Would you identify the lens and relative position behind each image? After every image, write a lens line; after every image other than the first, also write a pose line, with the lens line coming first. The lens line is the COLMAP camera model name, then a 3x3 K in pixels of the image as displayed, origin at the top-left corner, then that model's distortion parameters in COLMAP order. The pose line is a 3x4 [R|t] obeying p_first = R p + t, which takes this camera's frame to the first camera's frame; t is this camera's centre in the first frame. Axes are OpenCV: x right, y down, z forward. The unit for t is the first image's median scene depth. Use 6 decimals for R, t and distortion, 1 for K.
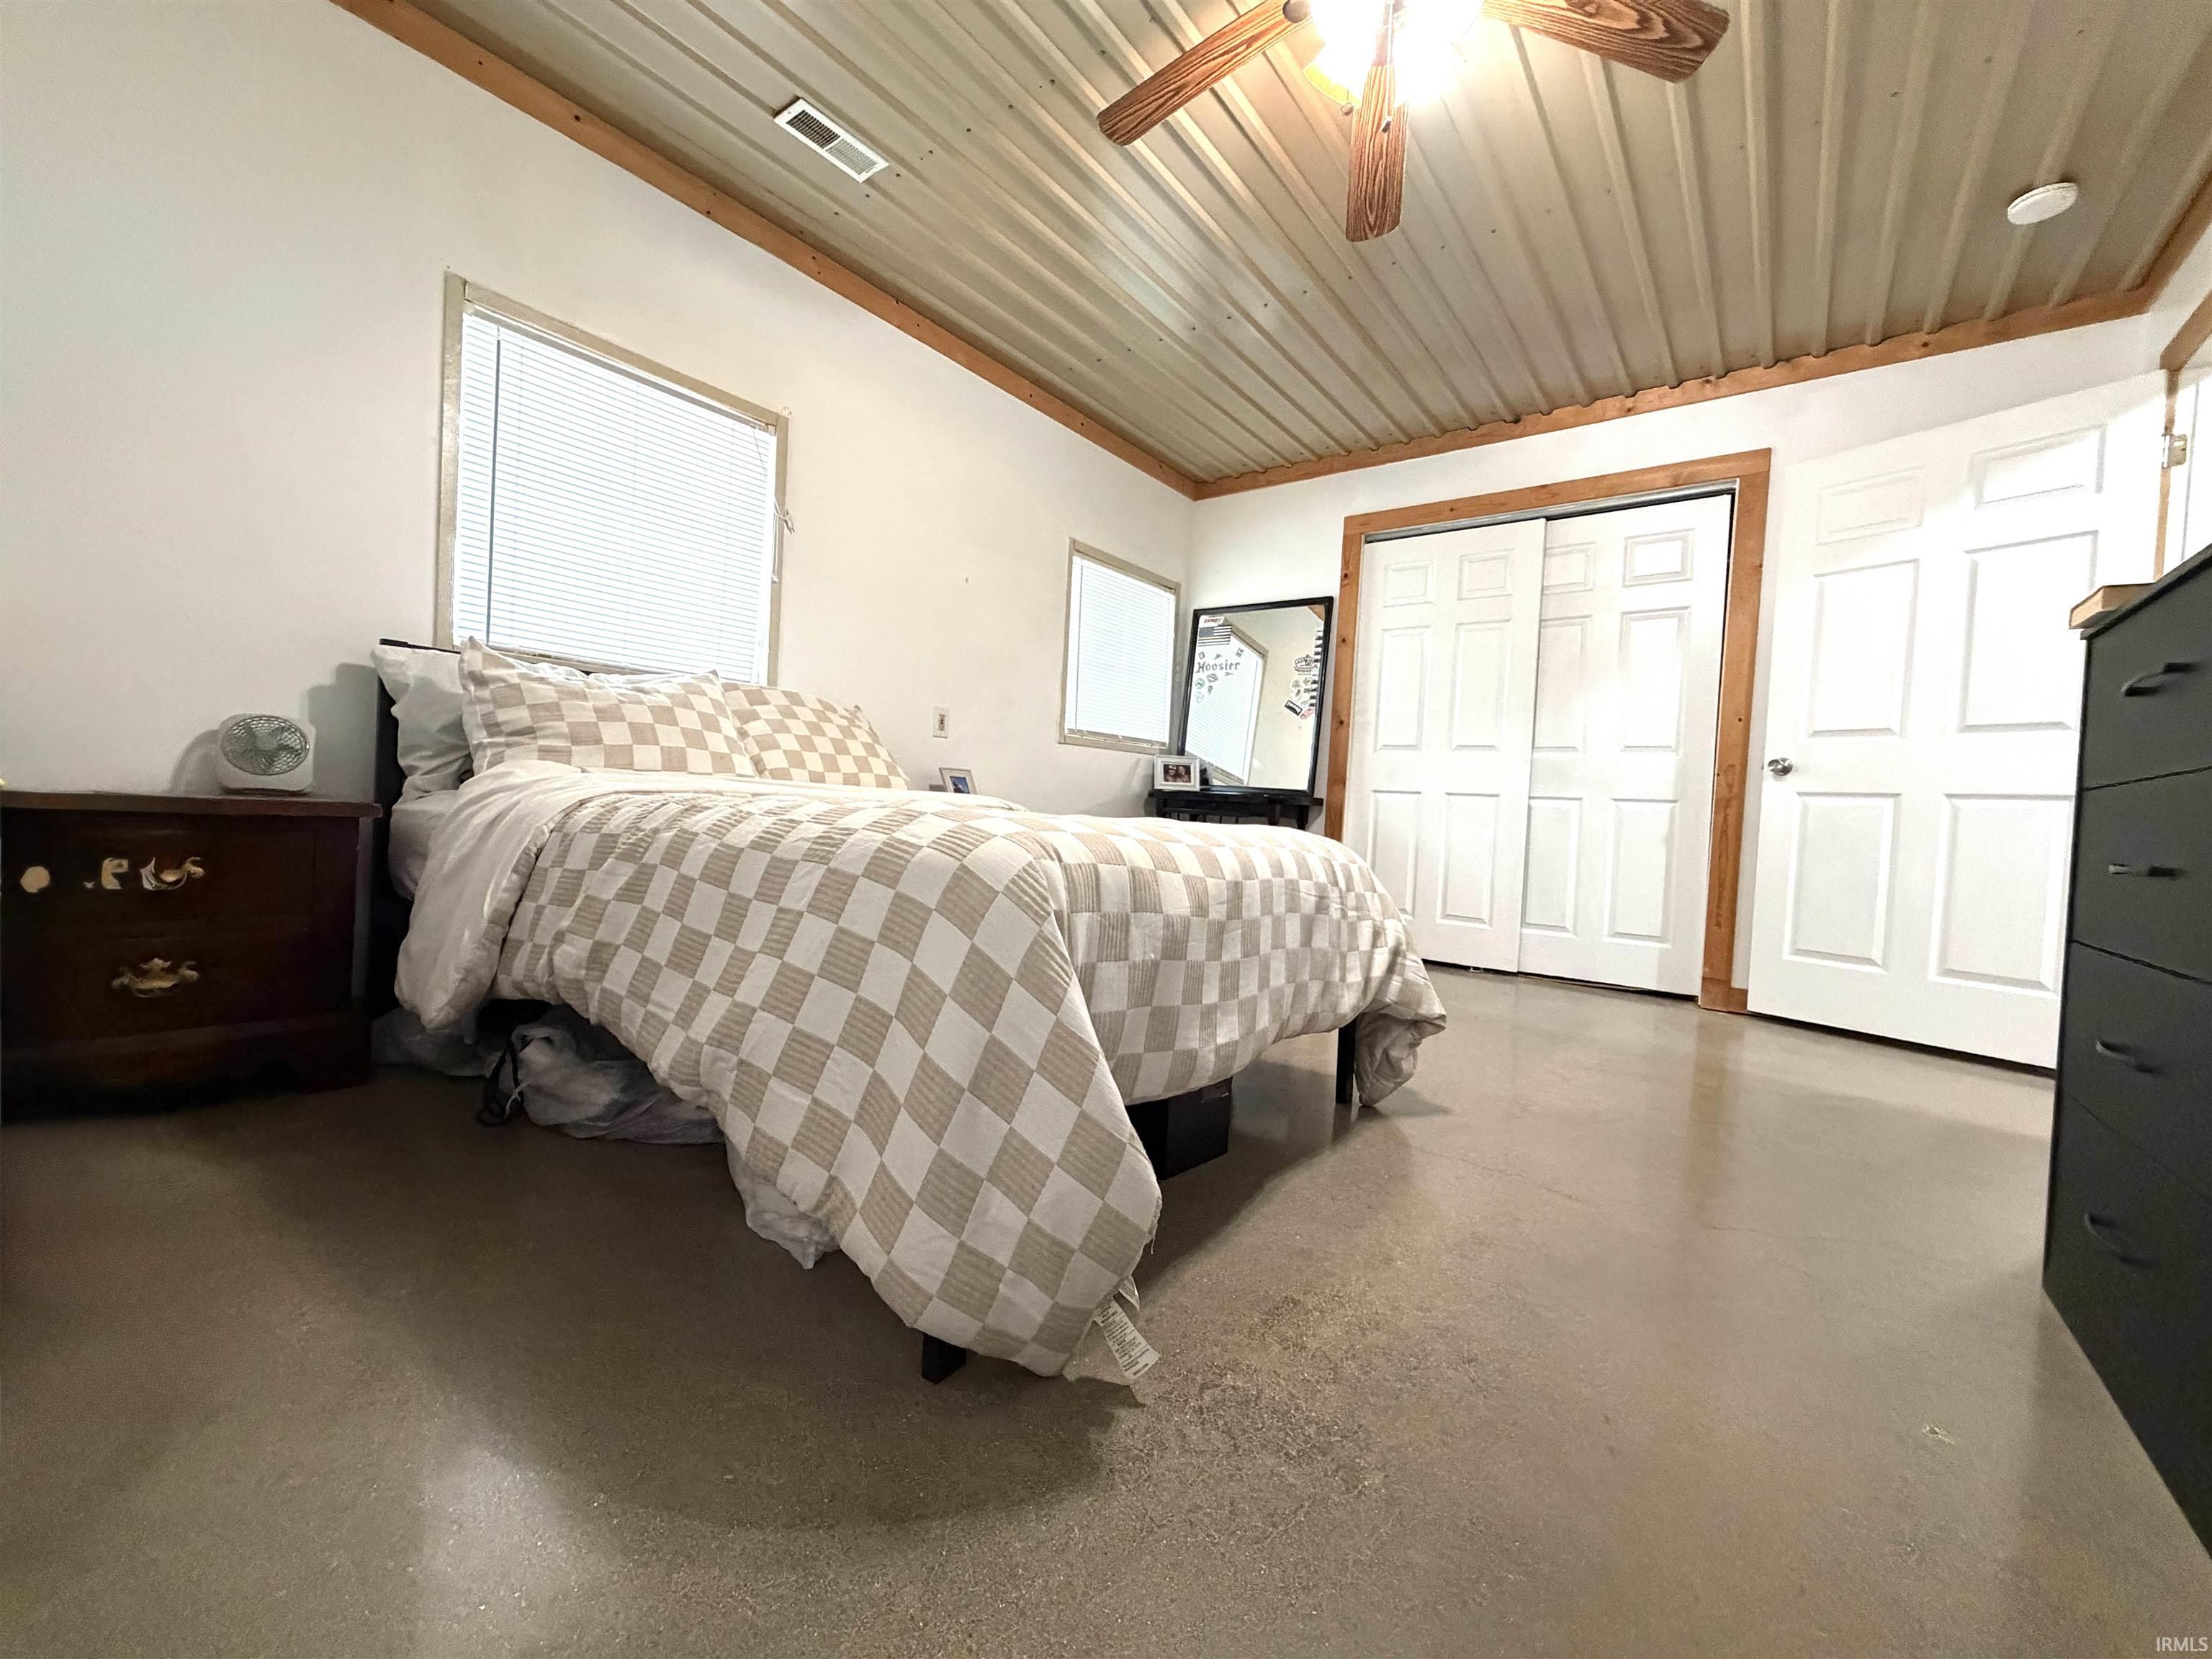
lens RADIAL K [[880.8, 0, 1110.2], [0, 880.8, 828.6], [0, 0, 1]] dist [-0.000468, 0.000742]
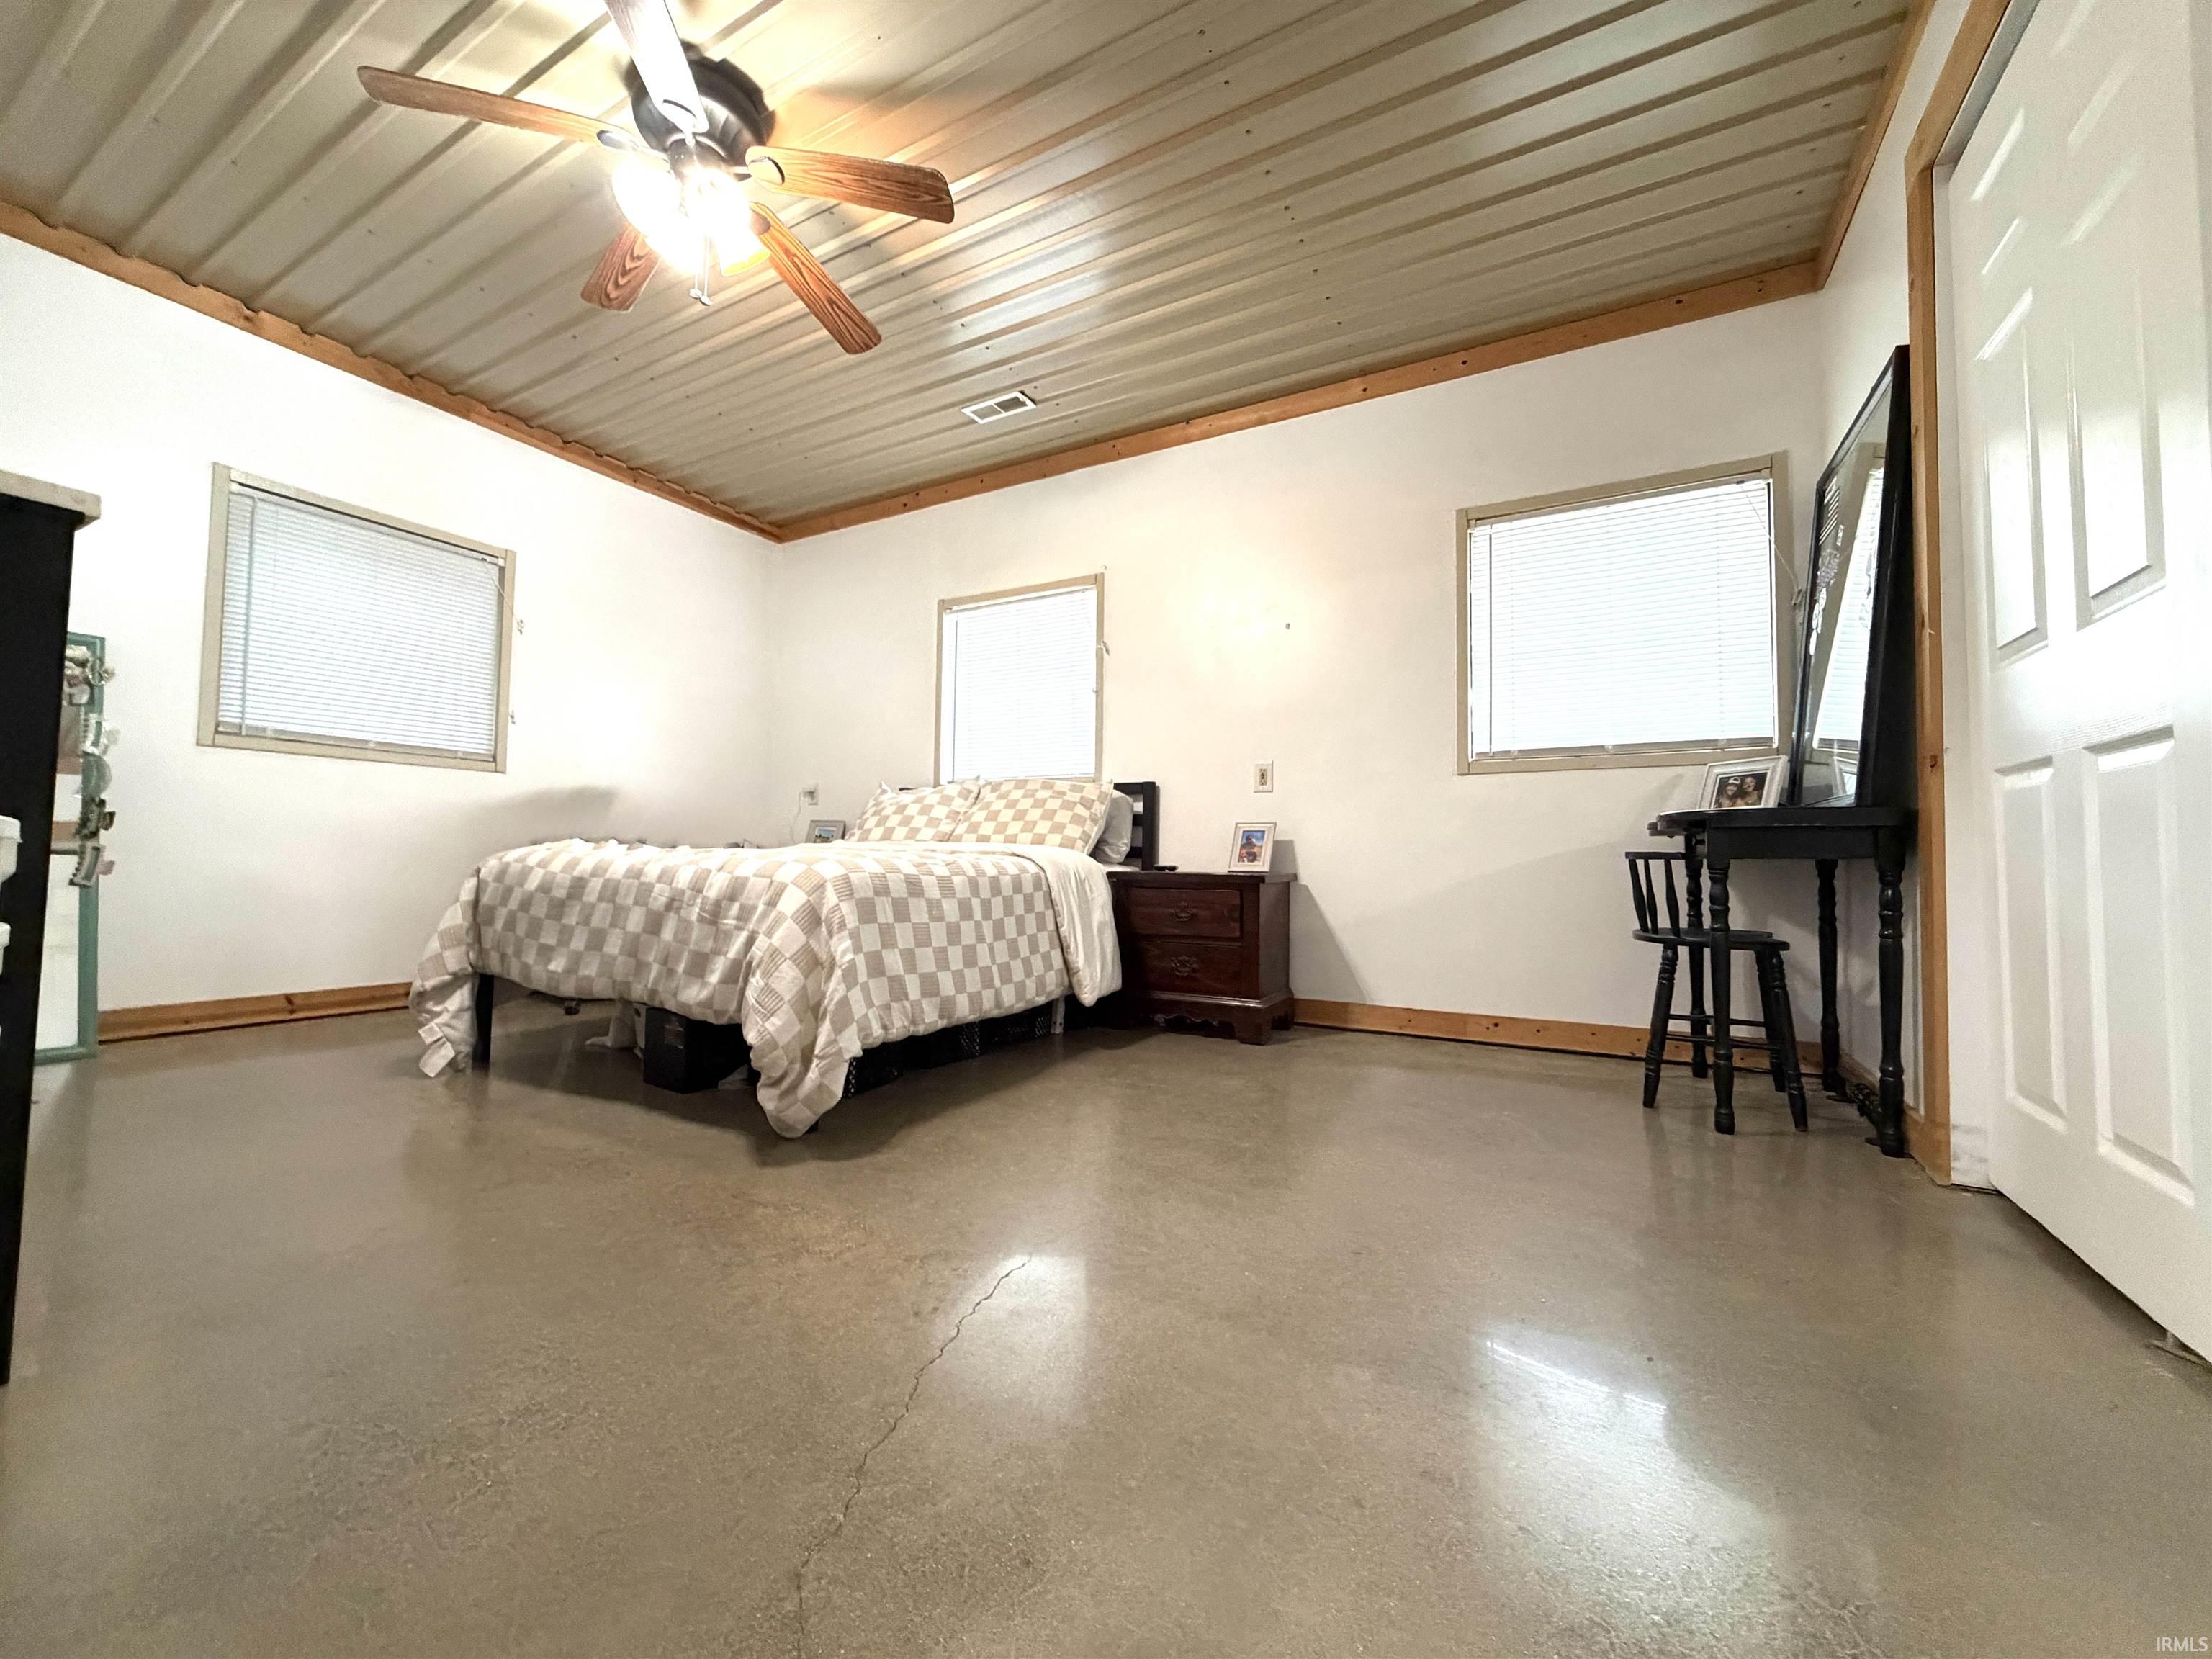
lens RADIAL K [[880.8, 0, 1103.8], [0, 880.8, 826.9], [0, 0, 1]] dist [-0.000468, 0.000742]
pose [[0.133132, -0.088749, -0.987117, 1.233829], [-0.033474, 0.995012, -0.093973, 0.057262], [0.990533, 0.045553, 0.129497, 1.136738]]
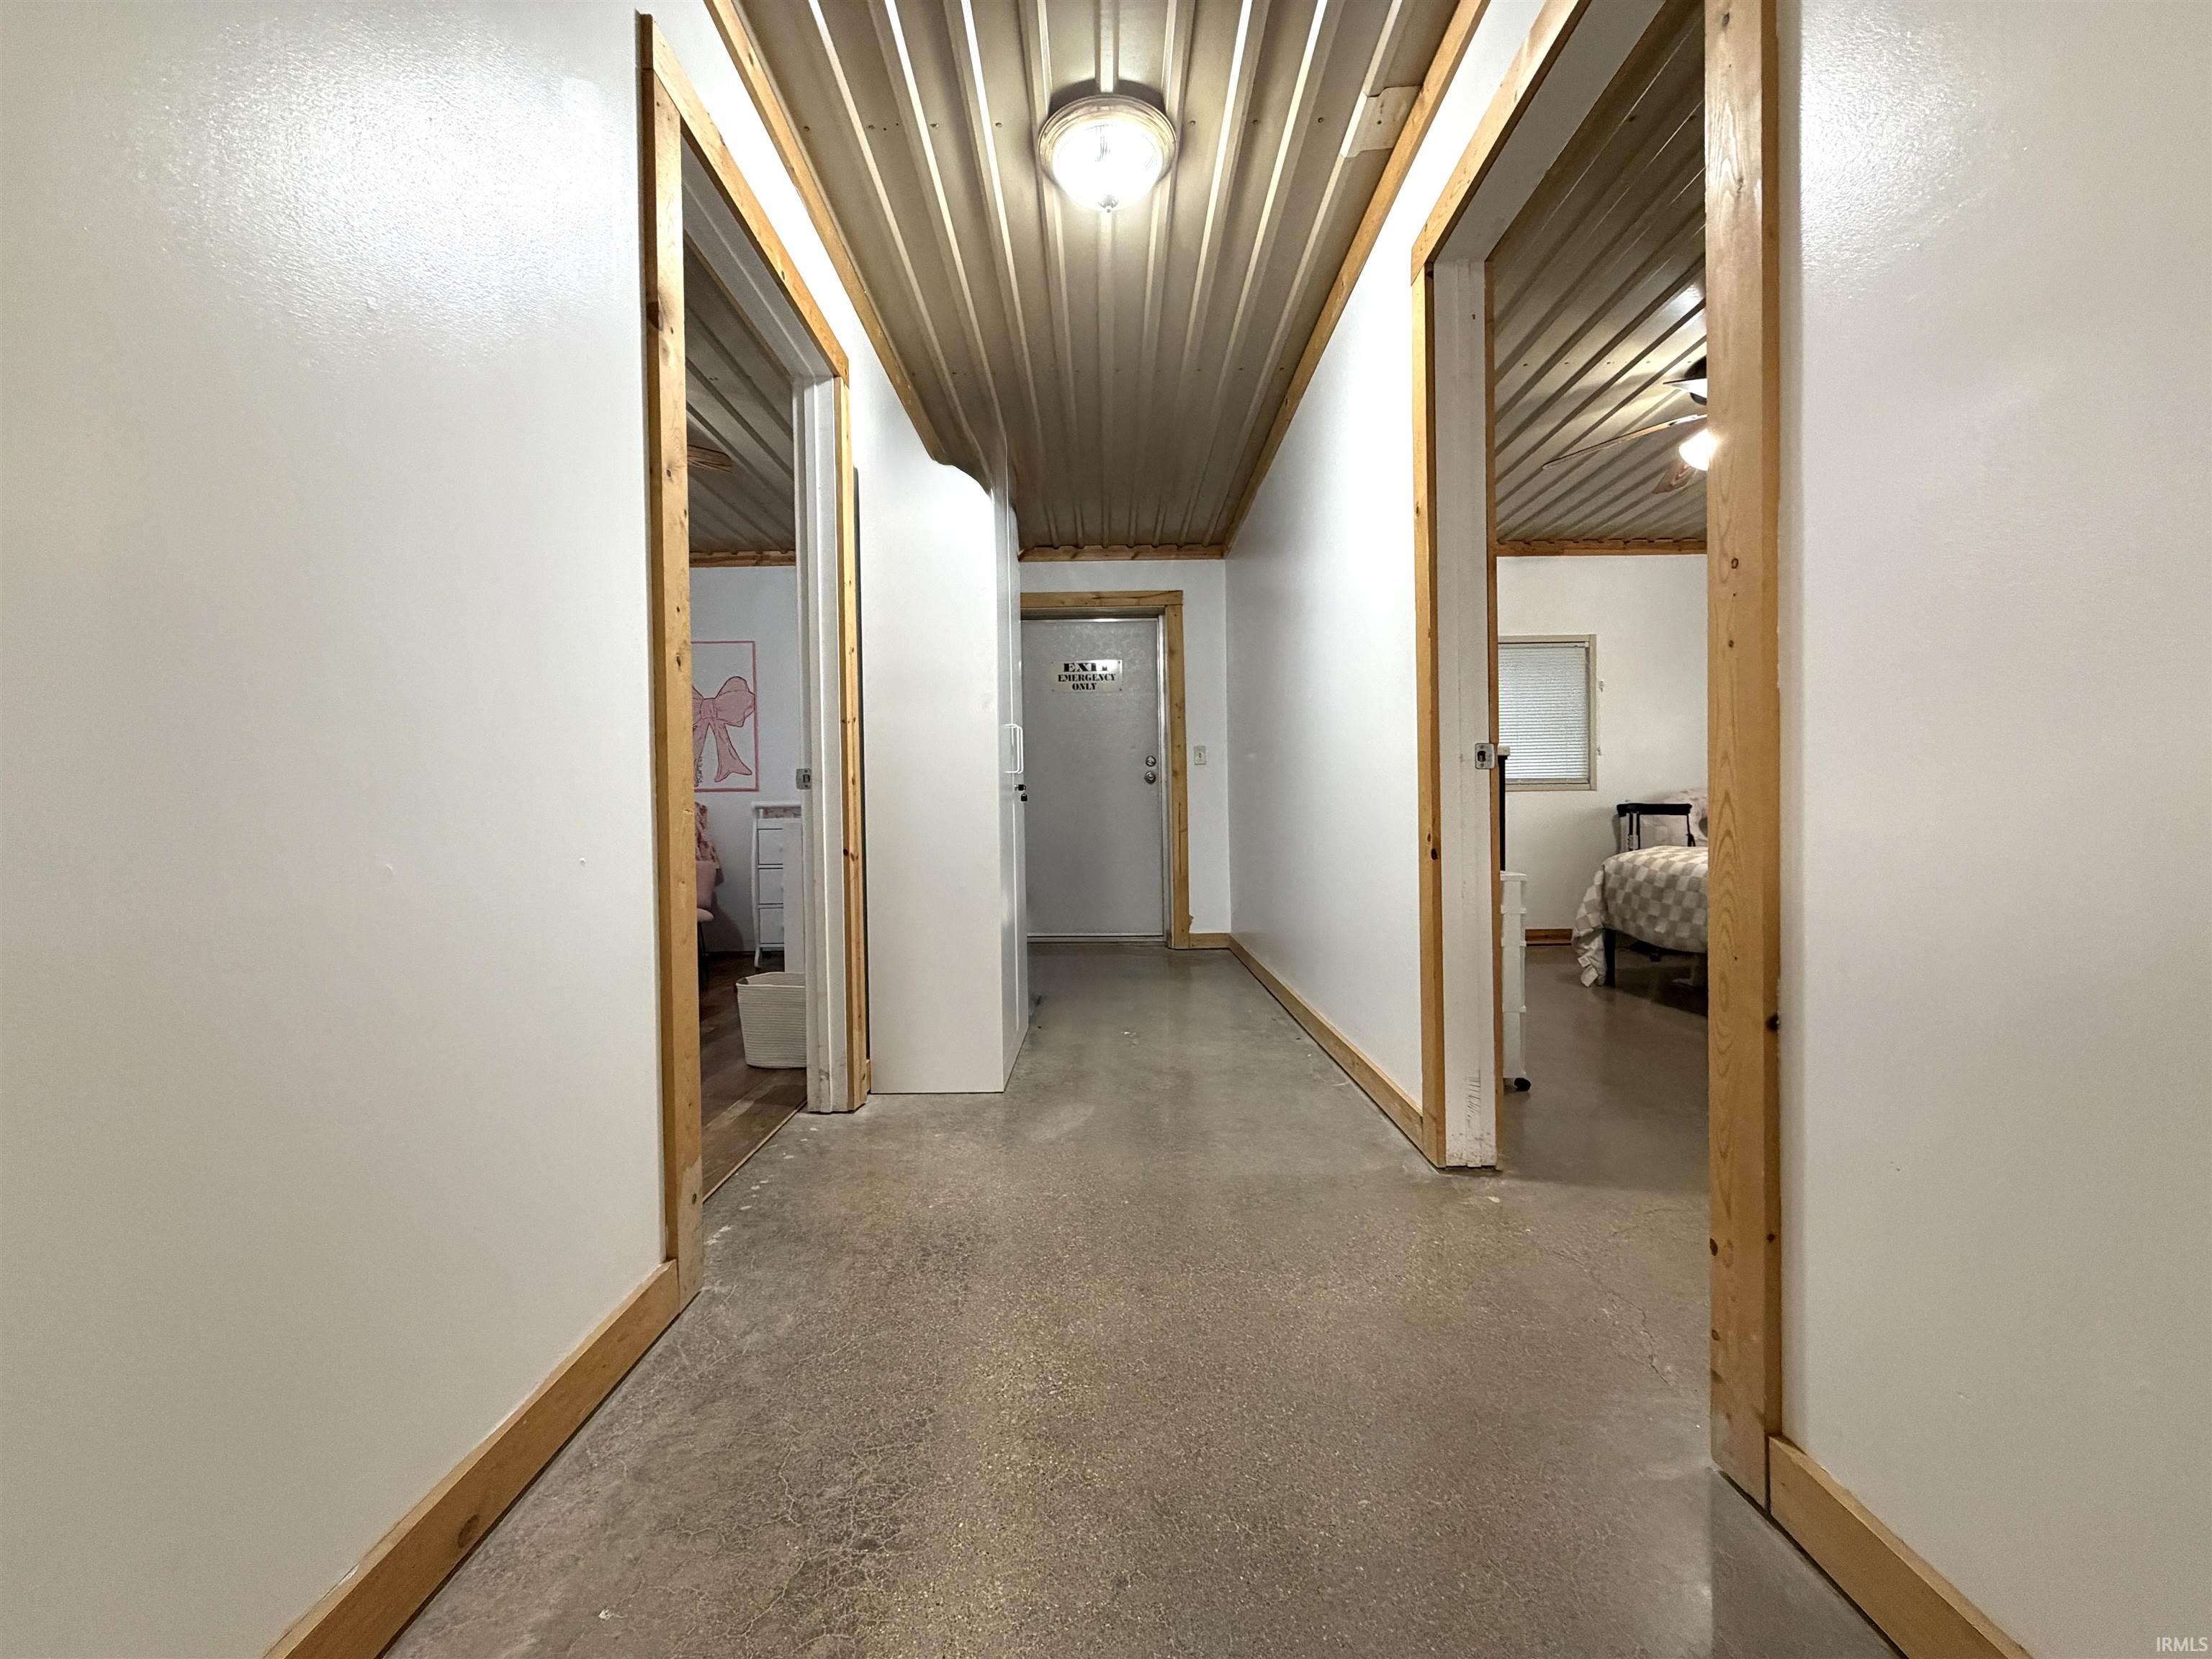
lens RADIAL K [[880.8, 0, 1101.8], [0, 880.8, 829.9], [0, 0, 1]] dist [-0.000468, 0.000742]
pose [[-0.794807, -0.030856, -0.606077, 1.995573], [-0.040573, 0.999174, 0.002339, -0.006650], [0.605504, 0.026450, -0.795403, 1.329725]]
